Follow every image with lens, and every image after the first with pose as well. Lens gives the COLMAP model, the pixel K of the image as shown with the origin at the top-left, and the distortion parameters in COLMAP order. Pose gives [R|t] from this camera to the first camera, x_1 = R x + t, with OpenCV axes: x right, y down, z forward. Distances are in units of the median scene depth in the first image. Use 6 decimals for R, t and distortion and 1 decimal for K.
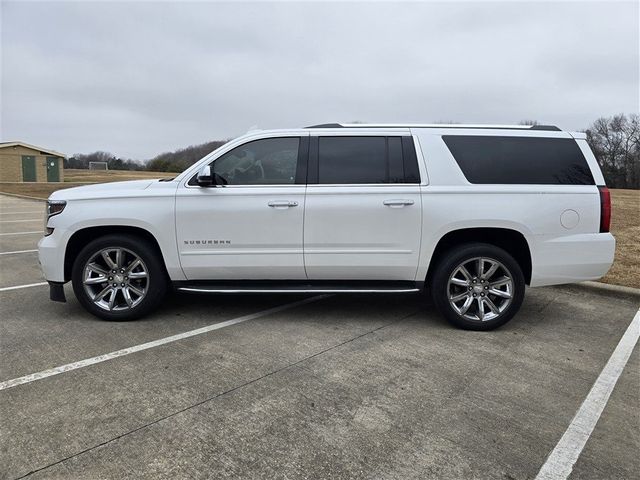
lens RADIAL K [[440.5, 0, 323.9], [0, 440.5, 240.4], [0, 0, 1]] dist [0.071937, -0.068564]
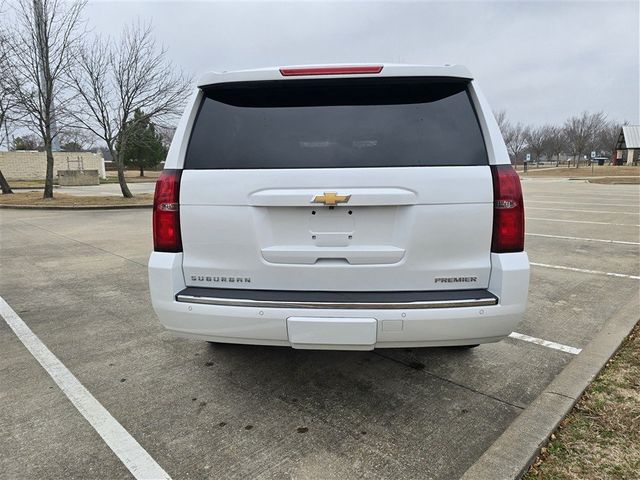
lens RADIAL K [[427.3, 0, 310.8], [0, 427.3, 239.6], [0, 0, 1]] dist [0.070451, -0.058350]
pose [[-0.097580, 0.134187, -0.986140, 1.168819], [-0.132263, 0.980331, 0.146484, -0.141126], [0.986400, 0.144723, -0.077912, 1.247221]]
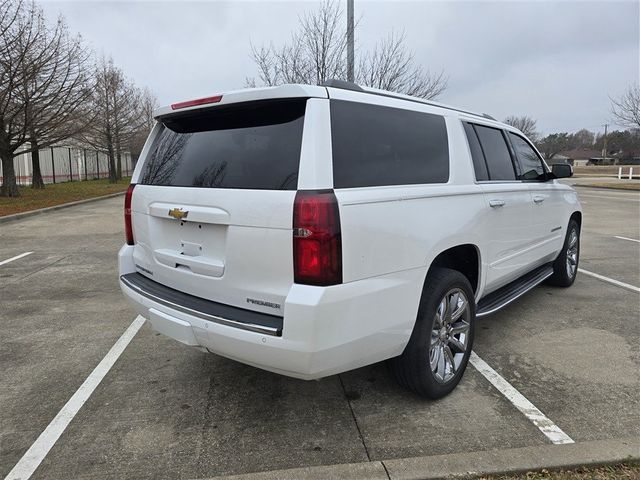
lens RADIAL K [[427.3, 0, 310.8], [0, 427.3, 239.6], [0, 0, 1]] dist [0.070451, -0.058350]
pose [[-0.686493, 0.098261, -0.720467, 0.970246], [-0.111469, 0.964894, 0.237810, -0.241686], [0.718542, 0.243565, -0.651440, 1.738162]]
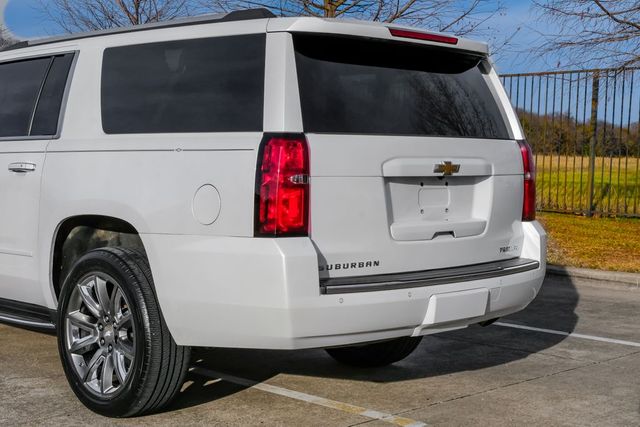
lens RADIAL K [[1032.3, 0, 319.7], [0, 1032.3, 240.1], [0, 0, 1]] dist [0.087461, 0.127031]
pose [[0.690312, 0.049242, -0.721834, 1.410654], [-0.102502, 0.994274, -0.030199, 0.010519], [0.716214, 0.094836, 0.691407, 0.333212]]
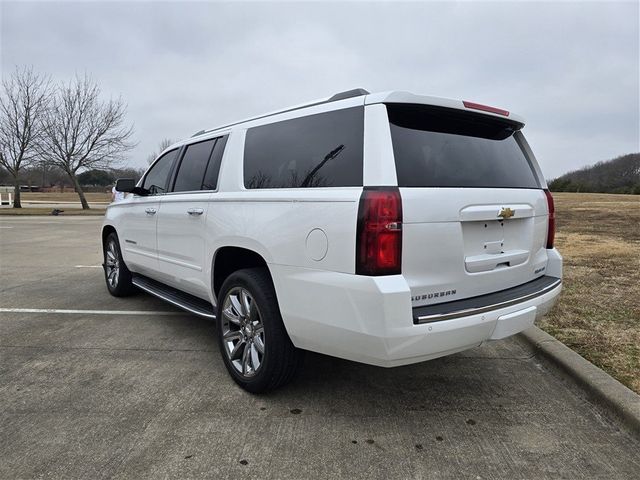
lens RADIAL K [[440.5, 0, 323.9], [0, 440.5, 240.4], [0, 0, 1]] dist [0.071937, -0.068564]
pose [[0.620674, 0.065218, -0.781351, 1.004023], [-0.103103, 0.994670, 0.001123, -0.054531], [0.777260, 0.079863, 0.624090, 0.638860]]
